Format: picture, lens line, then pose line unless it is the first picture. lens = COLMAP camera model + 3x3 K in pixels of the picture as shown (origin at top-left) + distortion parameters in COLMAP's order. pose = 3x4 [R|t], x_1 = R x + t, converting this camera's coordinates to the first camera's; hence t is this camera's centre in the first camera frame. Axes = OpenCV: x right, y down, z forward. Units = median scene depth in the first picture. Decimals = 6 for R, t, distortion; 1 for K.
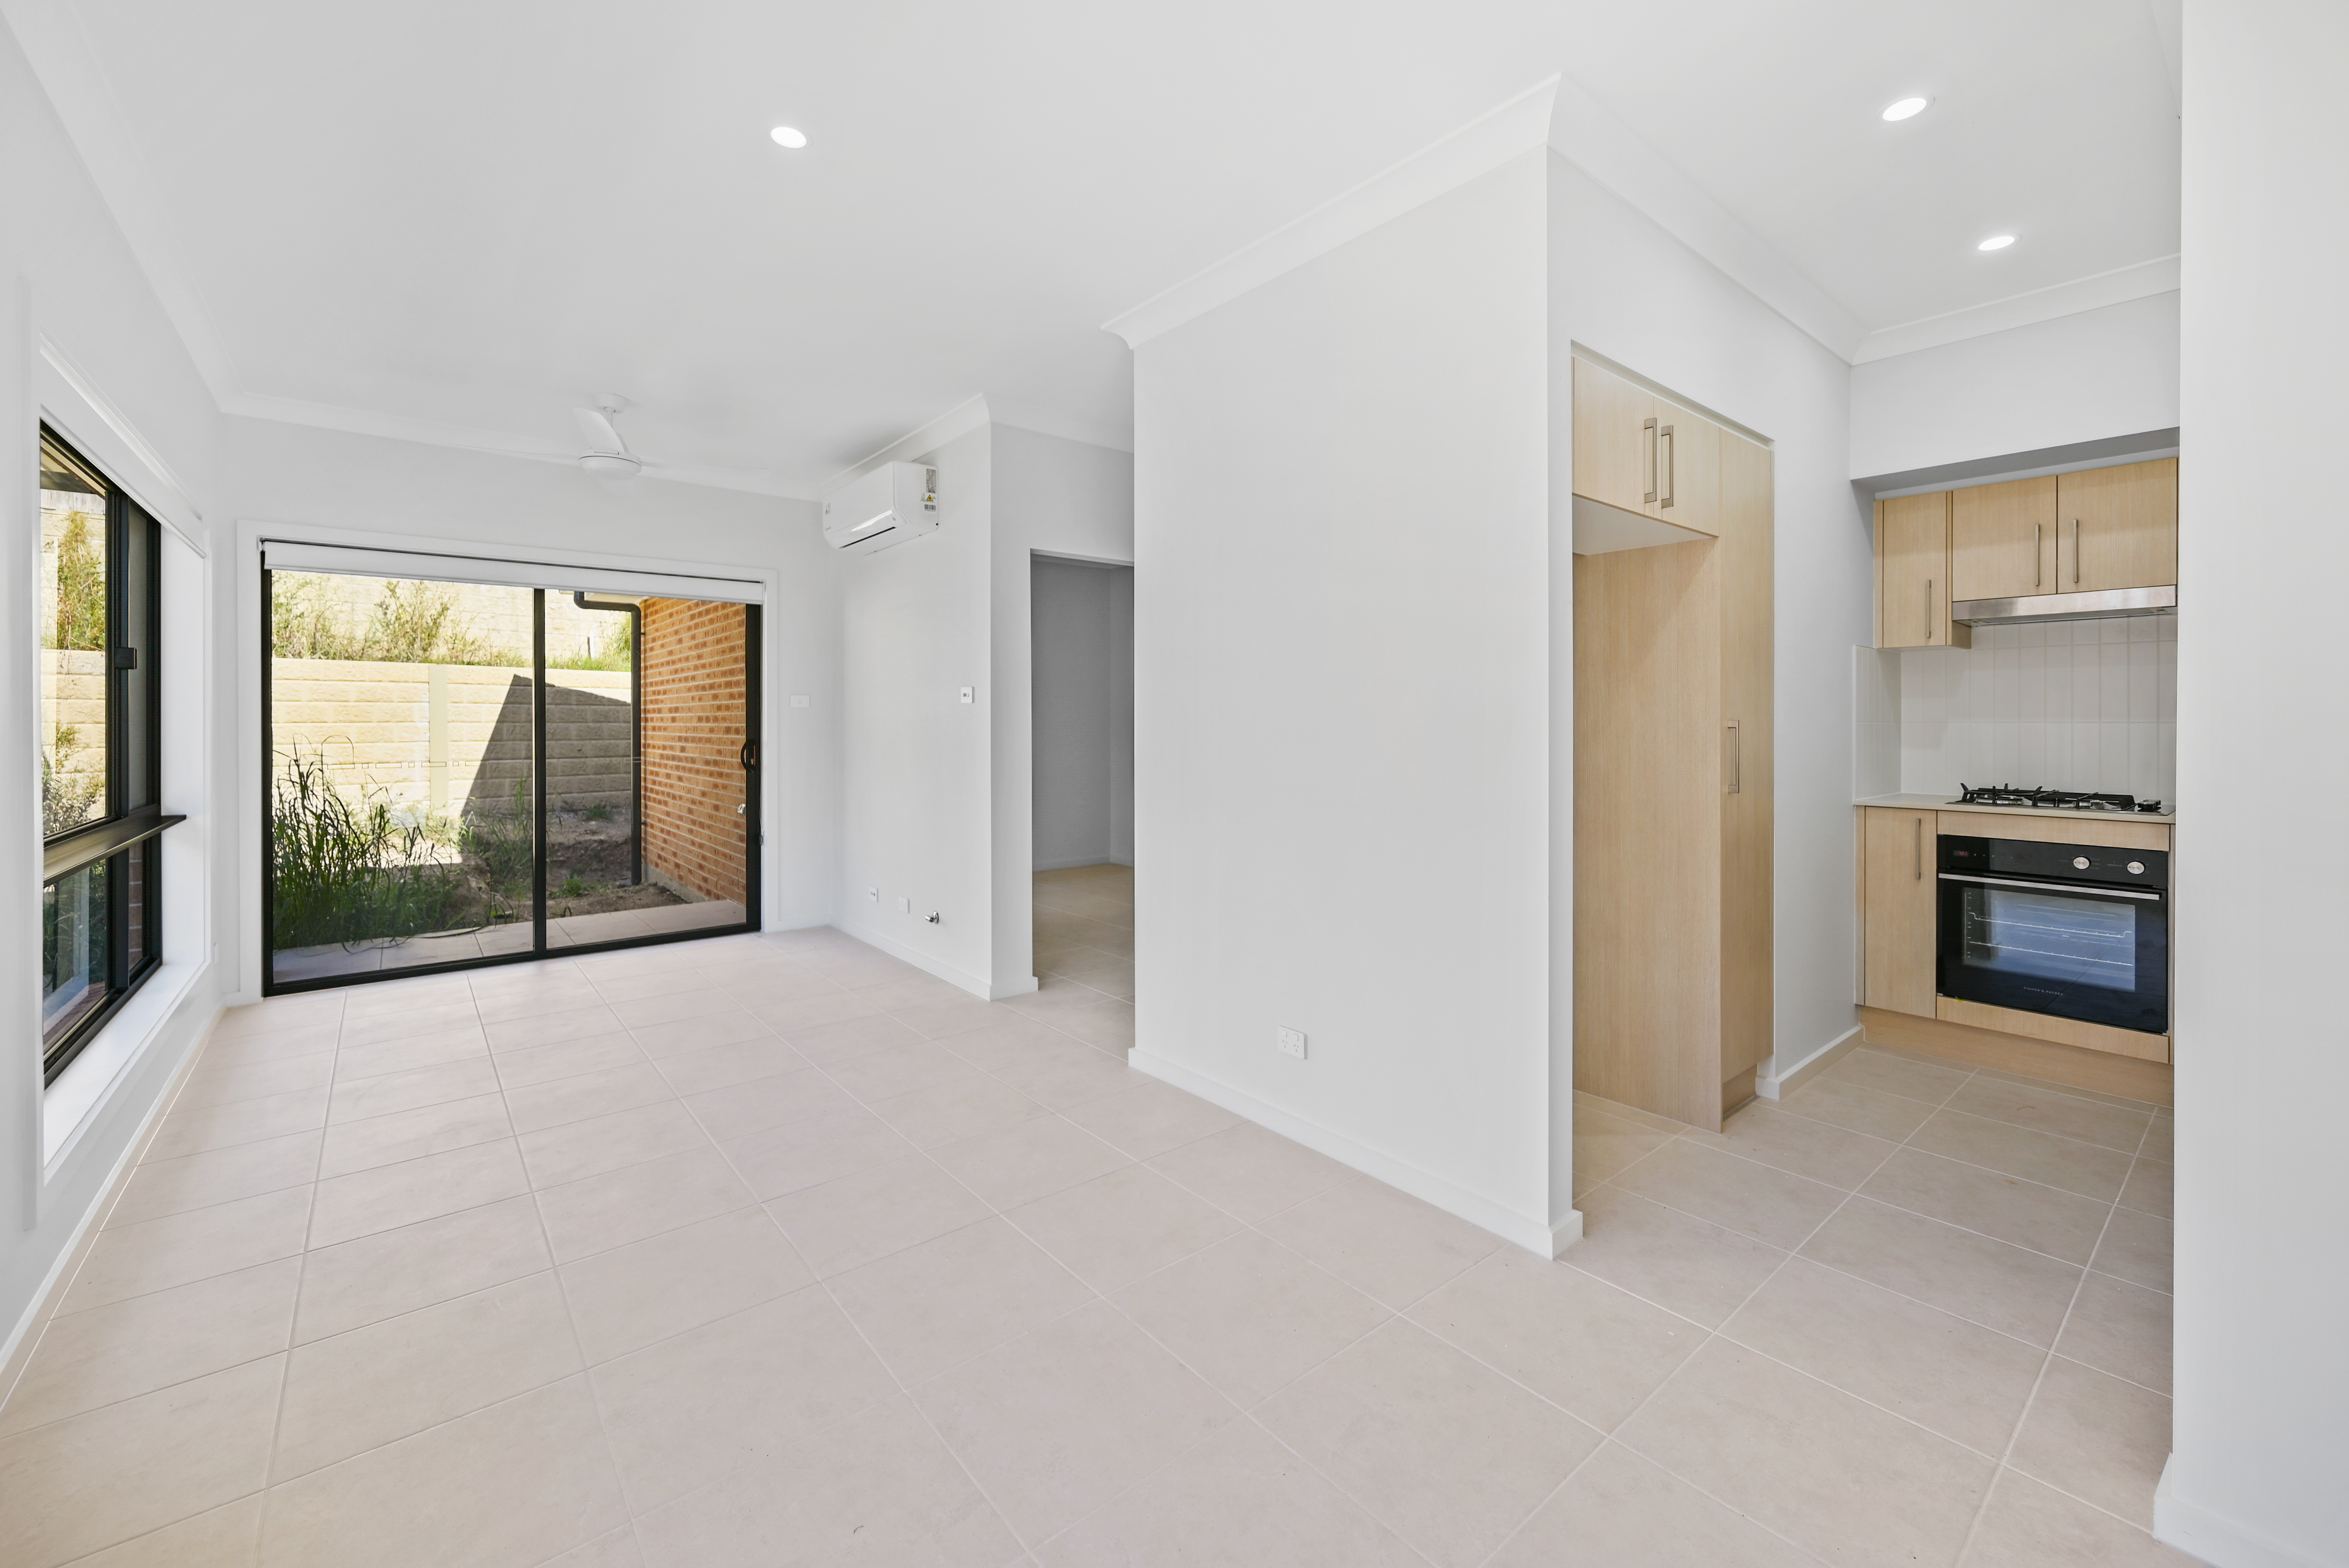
lens RADIAL K [[946.9, 0, 1170.9], [0, 946.9, 706.7], [0, 0, 1]] dist [-0.000161, -0.000046]
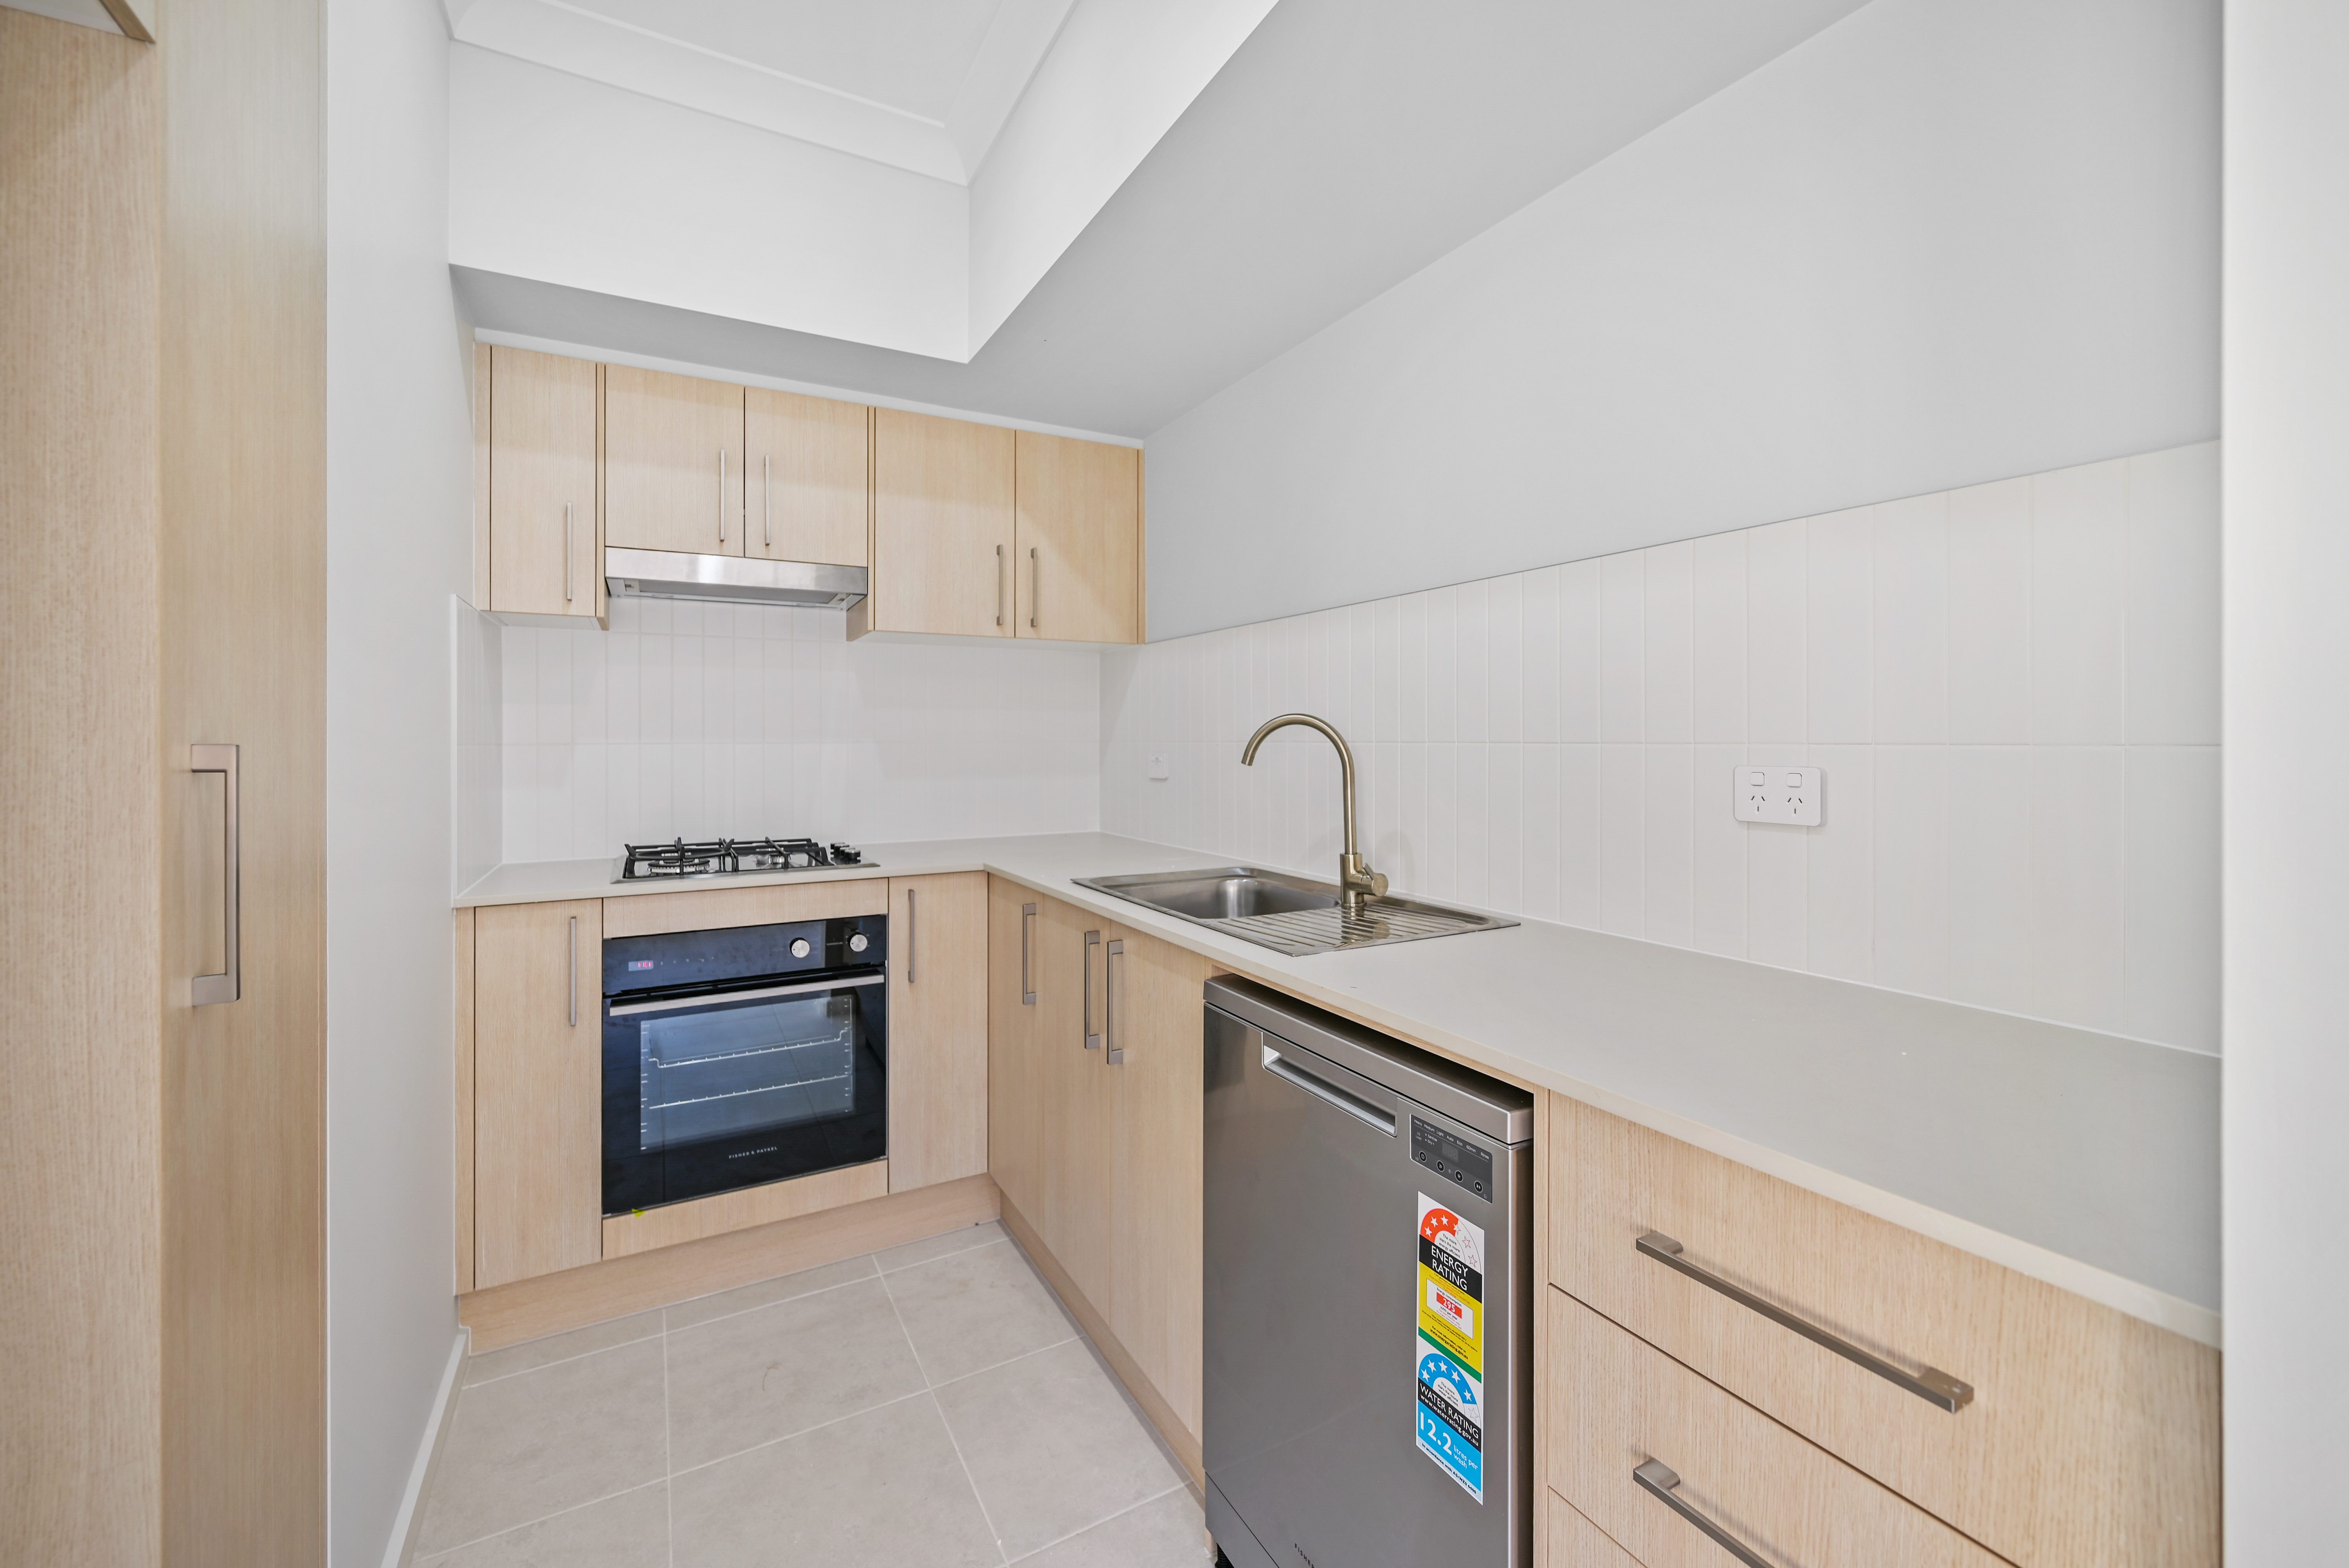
lens RADIAL K [[947.2, 0, 1173.8], [0, 947.2, 753.5], [0, 0, 1]] dist [-0.000865, -0.000129]
pose [[0.182825, 0.002127, 0.983143, 0.307300], [-0.001617, 0.999997, -0.001862, 0.022975], [-0.983144, -0.001249, 0.182828, 0.550564]]
